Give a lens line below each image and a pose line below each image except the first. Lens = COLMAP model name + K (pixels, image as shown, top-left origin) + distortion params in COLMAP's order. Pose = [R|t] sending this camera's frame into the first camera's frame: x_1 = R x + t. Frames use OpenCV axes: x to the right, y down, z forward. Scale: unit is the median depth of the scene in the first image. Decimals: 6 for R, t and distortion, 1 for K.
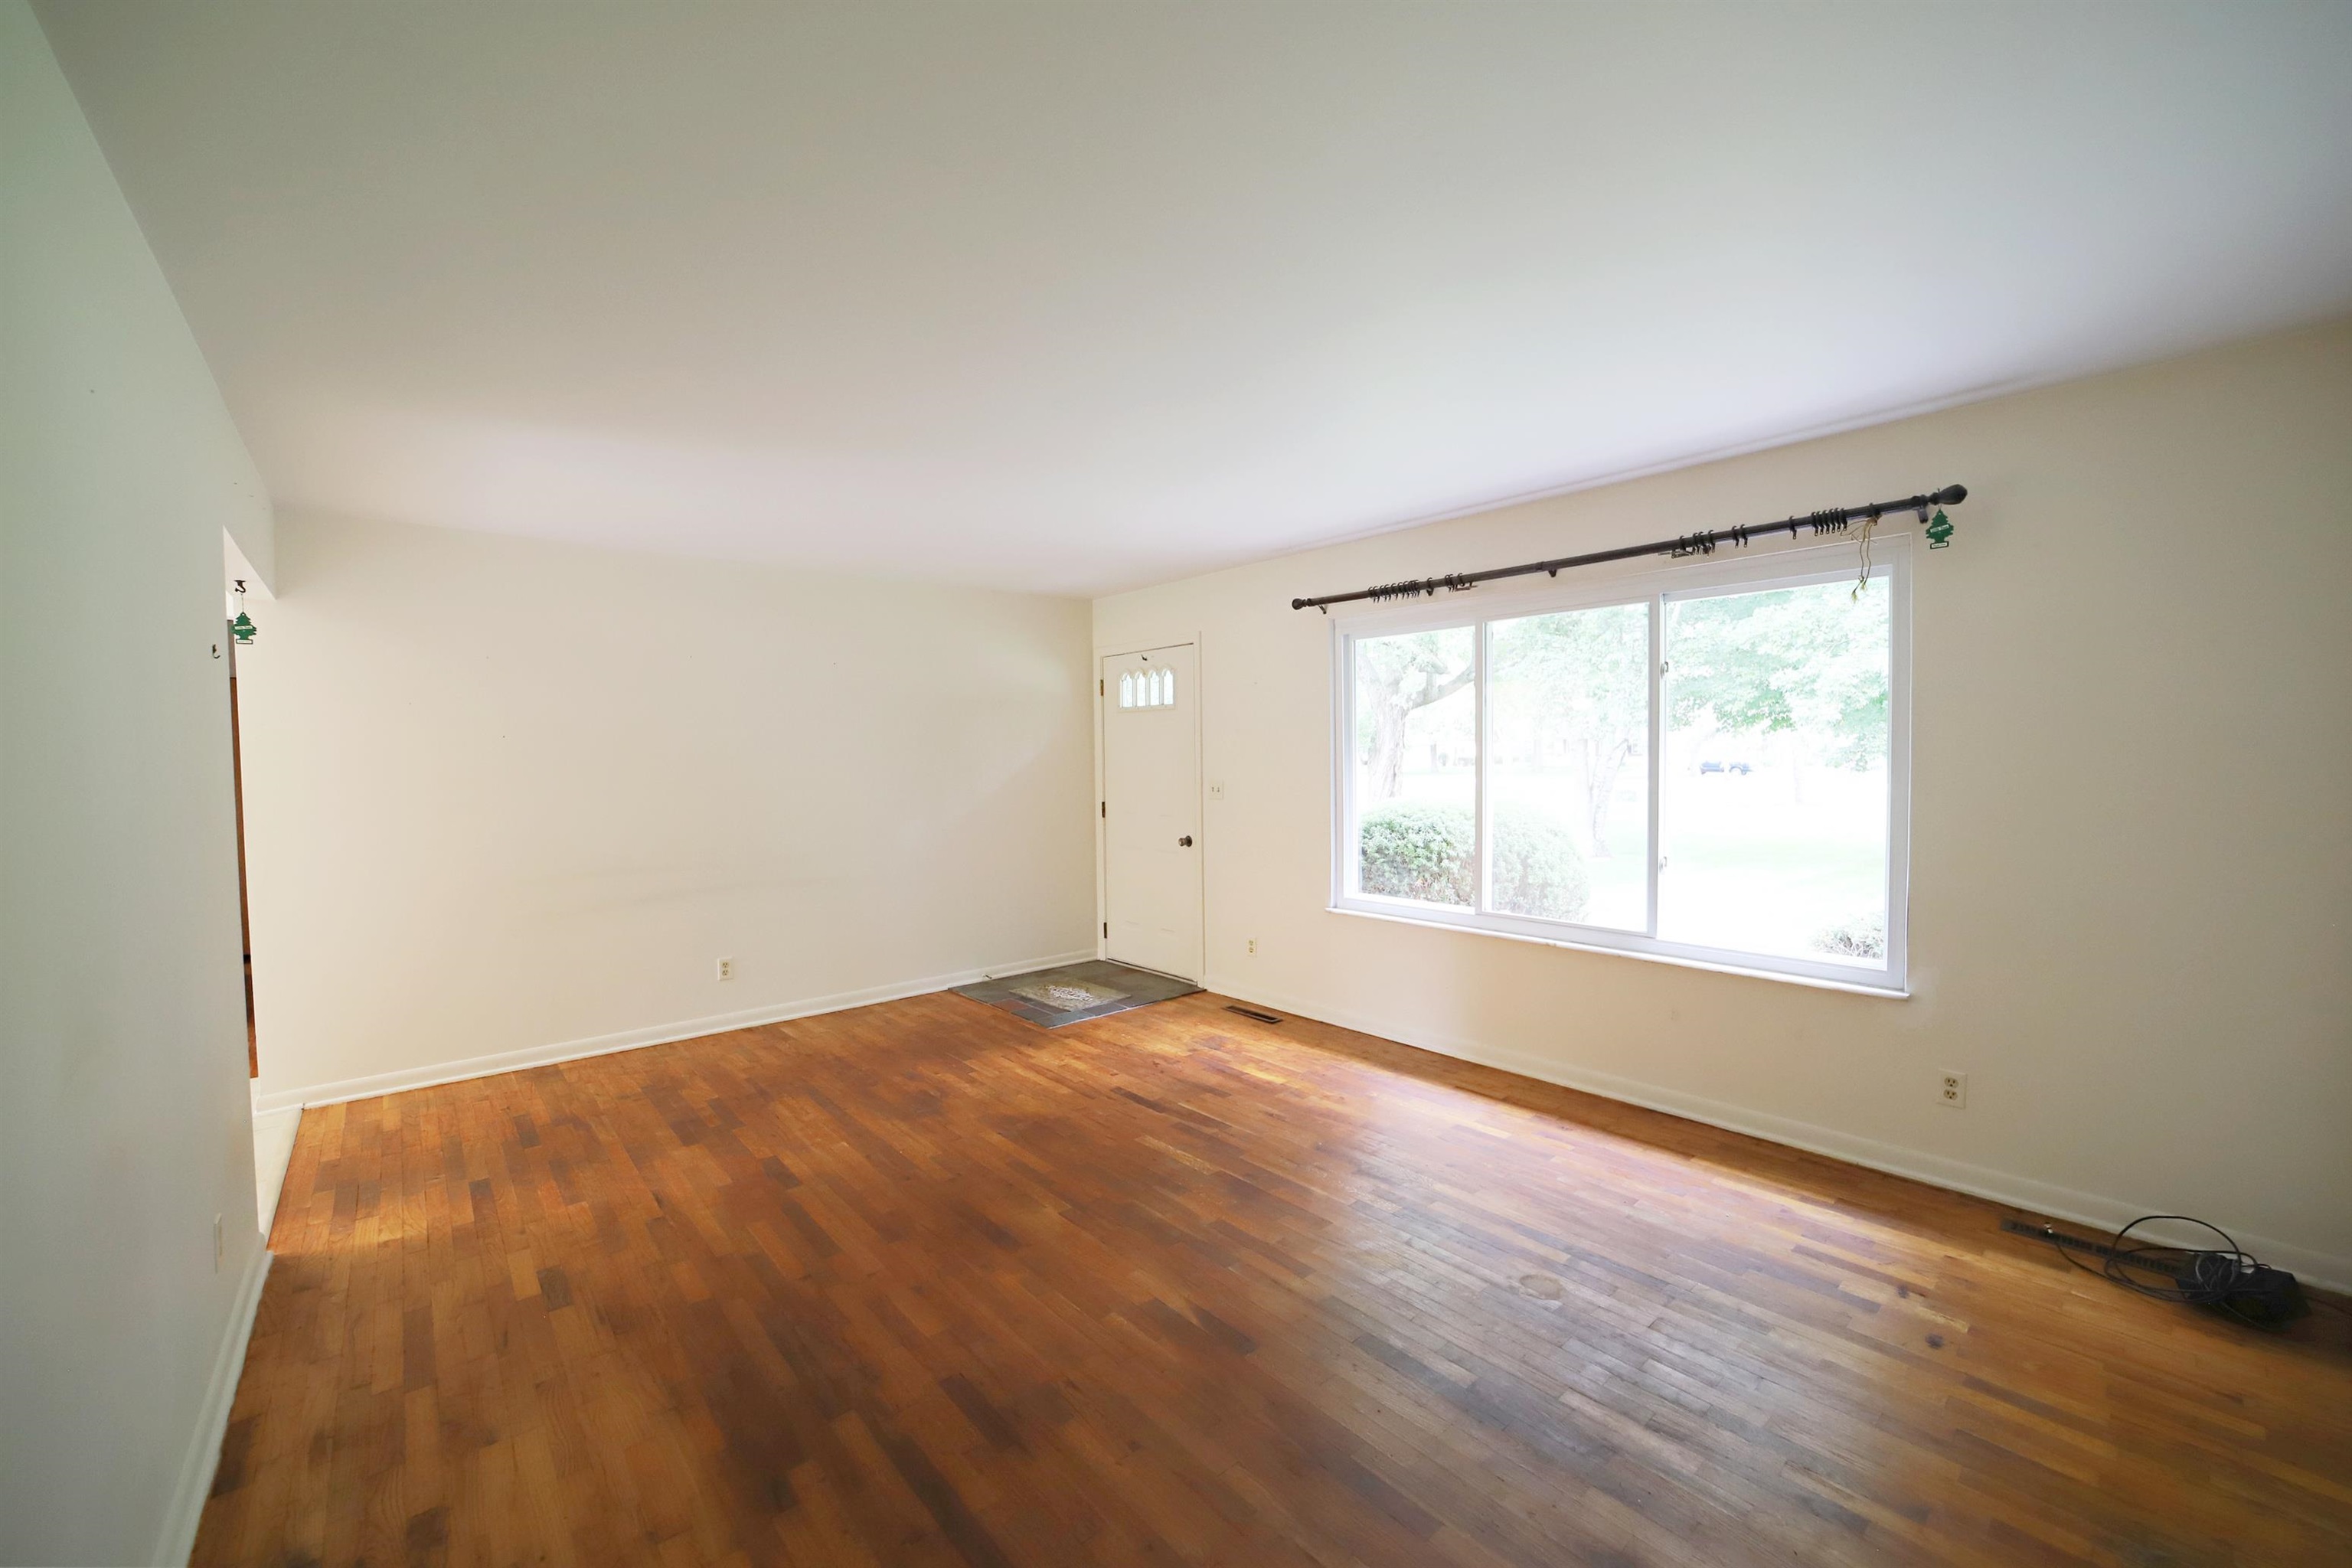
lens RADIAL K [[941.1, 0, 1168.1], [0, 941.1, 784.8], [0, 0, 1]] dist [-0.033840, 0.000165]
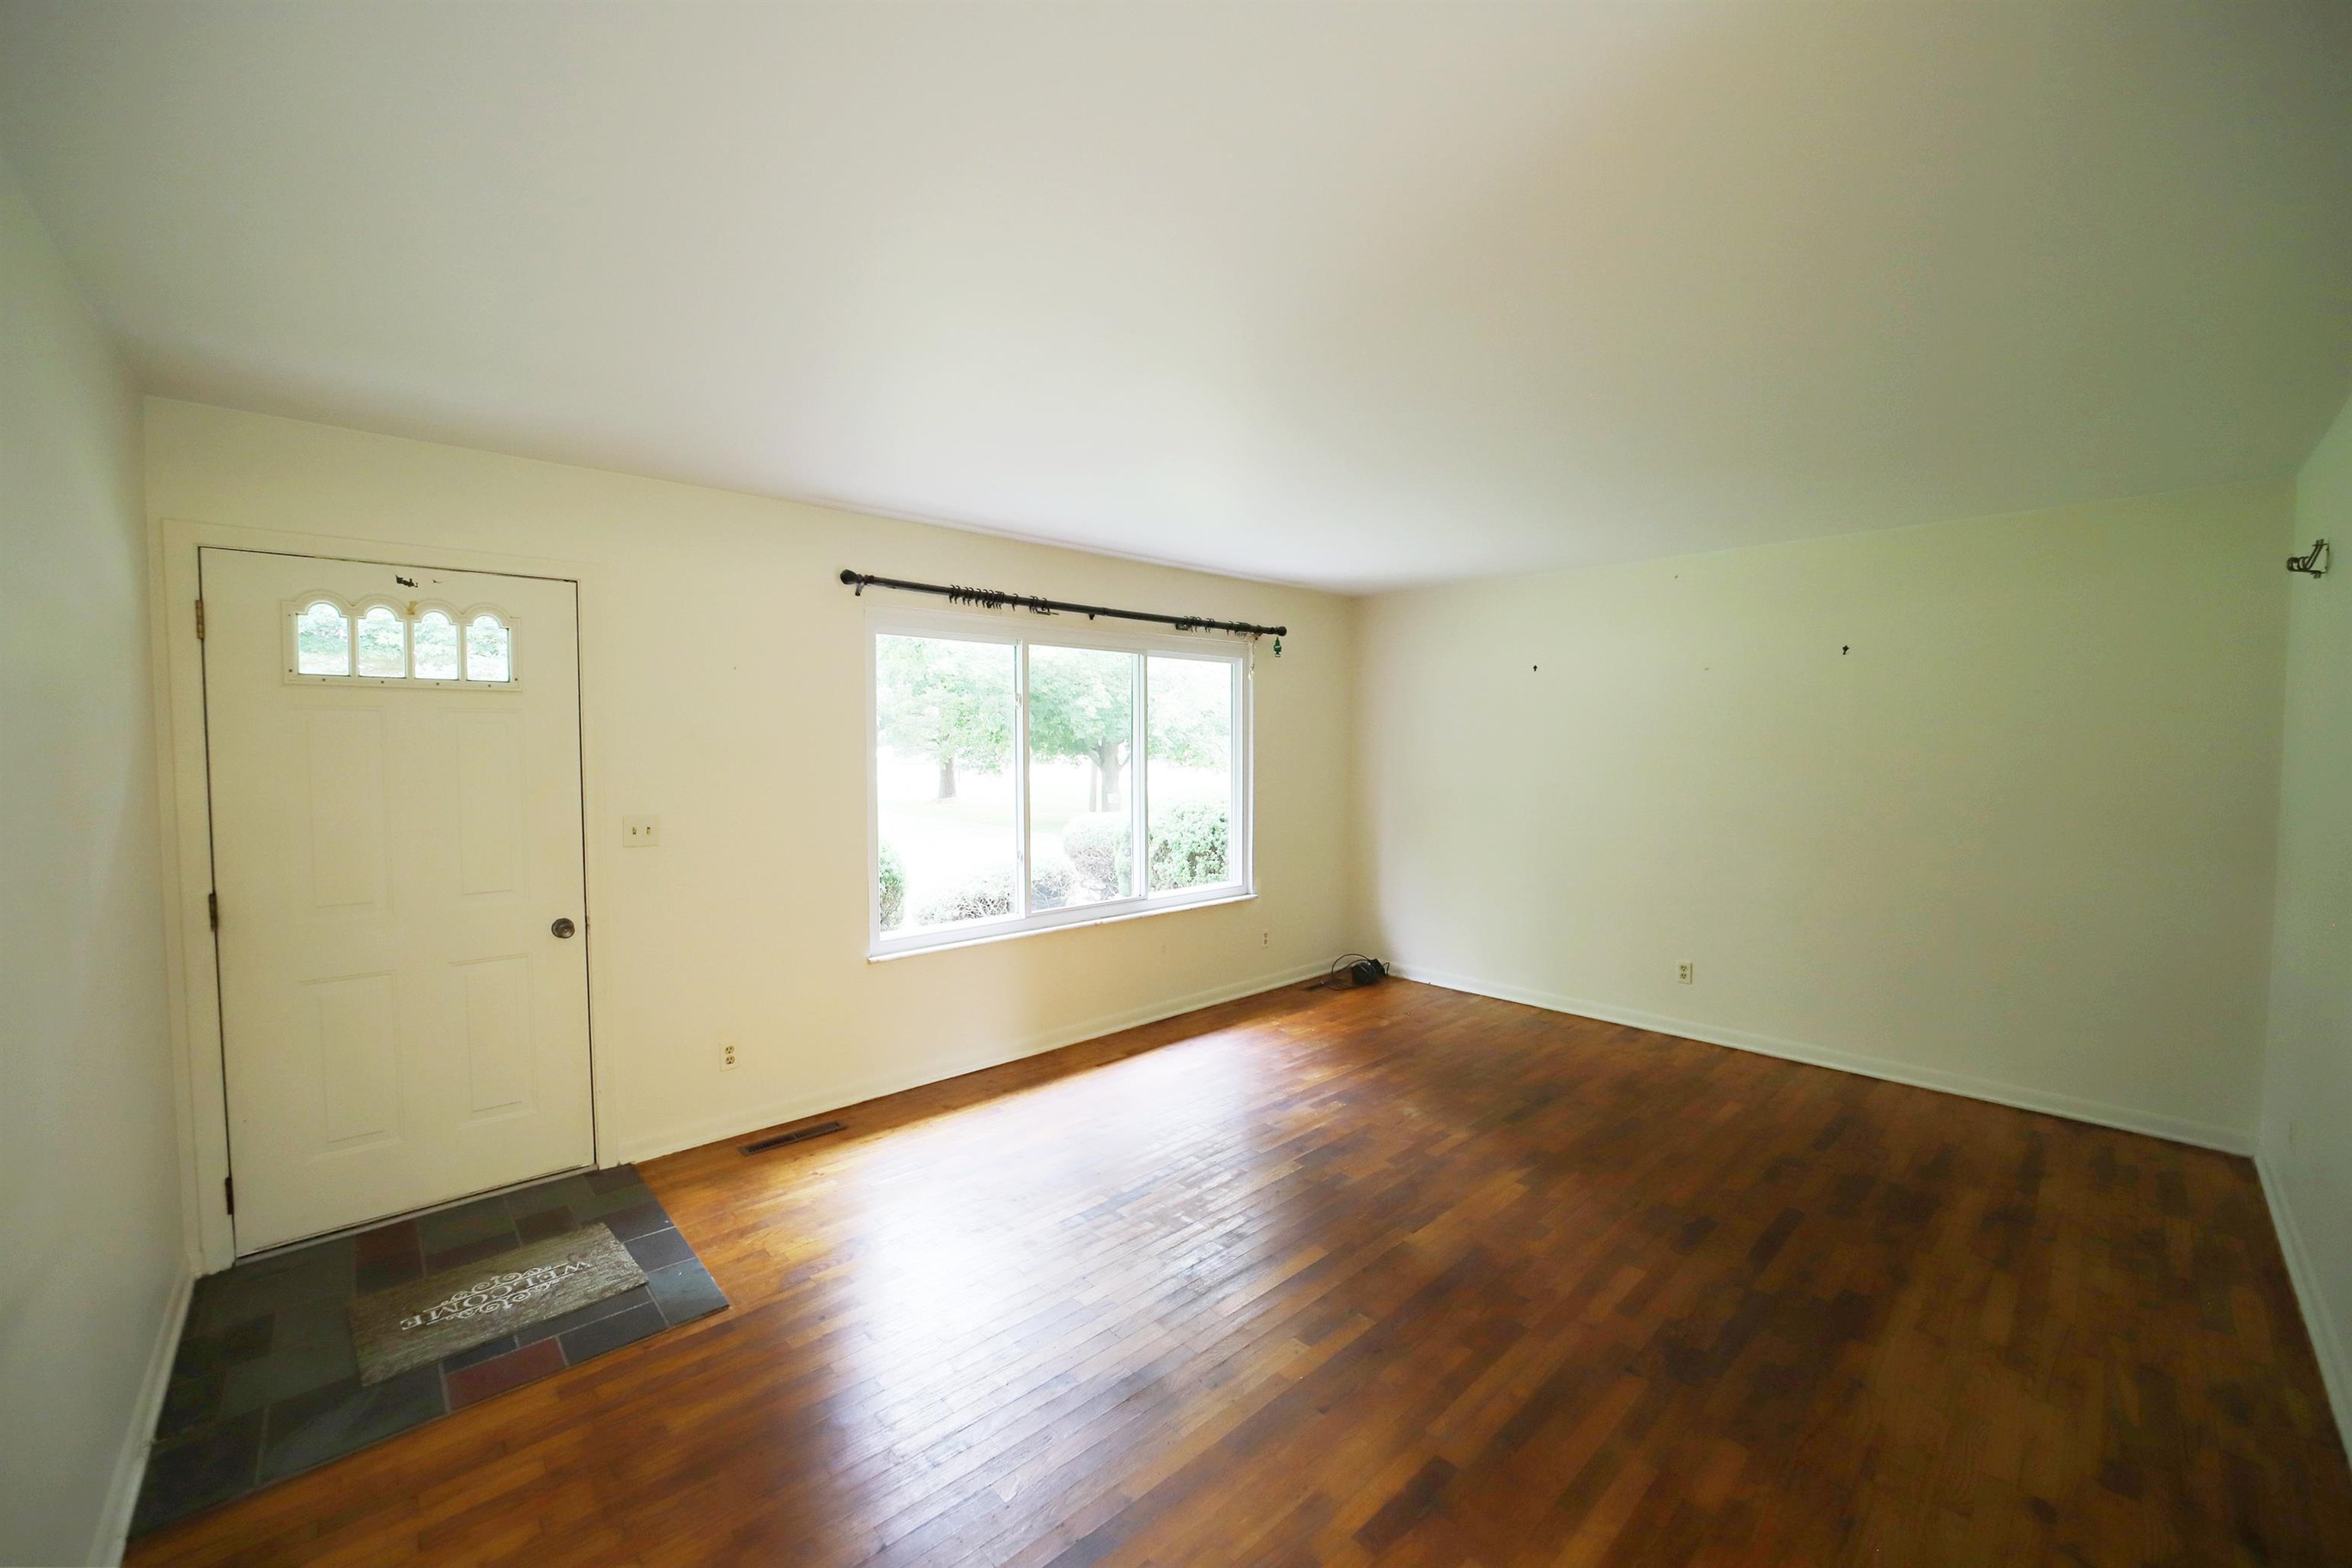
lens RADIAL K [[941.1, 0, 1168.1], [0, 941.1, 784.8], [0, 0, 1]] dist [-0.033840, 0.000165]
pose [[-0.062055, -0.032134, 0.997555, -0.770969], [0.034215, 0.998826, 0.034303, -0.045246], [-0.997486, 0.036260, -0.060883, 0.932214]]
